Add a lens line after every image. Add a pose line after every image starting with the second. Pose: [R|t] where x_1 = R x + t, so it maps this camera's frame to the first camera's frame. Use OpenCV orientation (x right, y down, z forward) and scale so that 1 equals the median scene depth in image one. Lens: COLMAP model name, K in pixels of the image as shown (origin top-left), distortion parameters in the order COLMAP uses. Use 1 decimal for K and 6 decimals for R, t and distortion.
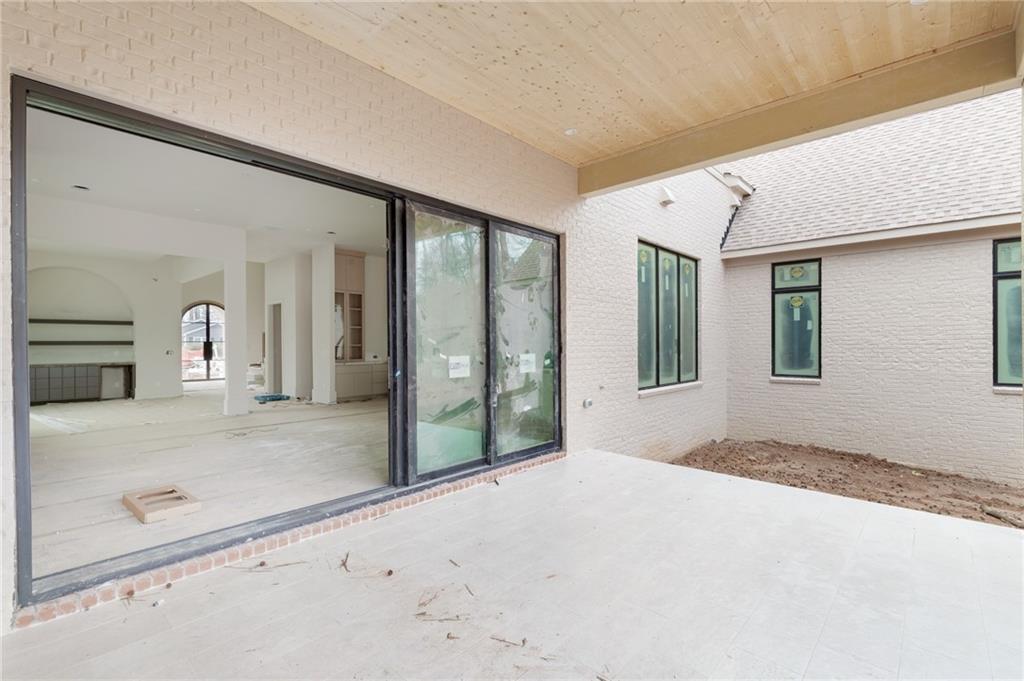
lens RADIAL K [[467.7, 0, 506.4], [0, 467.7, 344.0], [0, 0, 1]] dist [0.001798, -0.000243]
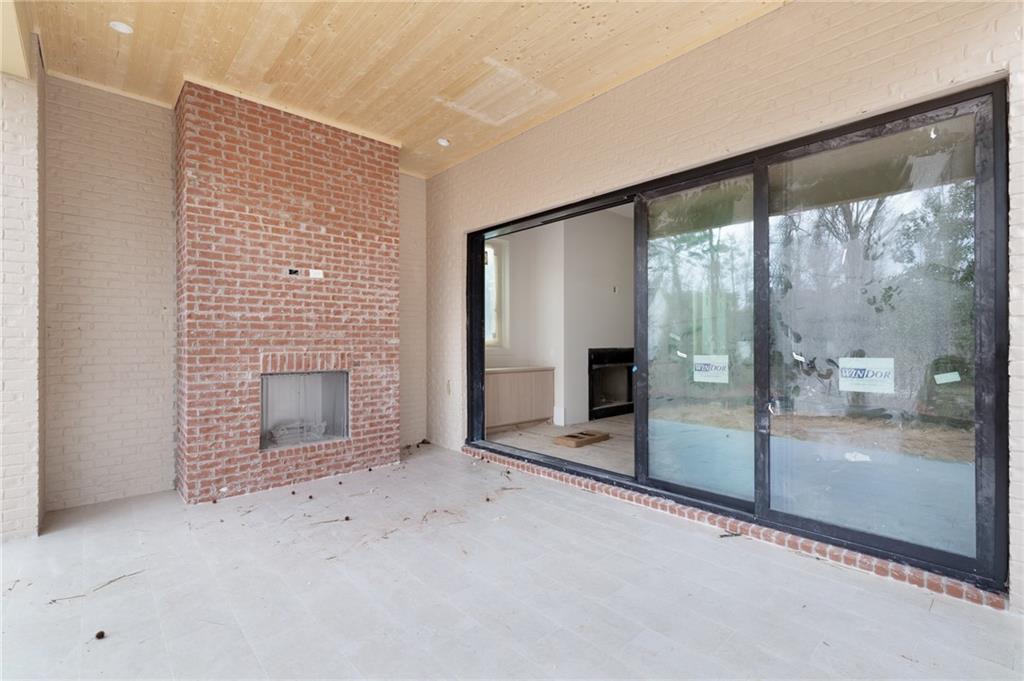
lens RADIAL K [[467.7, 0, 509.2], [0, 467.7, 341.0], [0, 0, 1]] dist [0.001798, -0.000243]
pose [[-0.105348, 0.002645, -0.994432, 0.763568], [0.003648, 0.999991, 0.002273, -0.001245], [0.994429, -0.003388, -0.105357, 0.793210]]
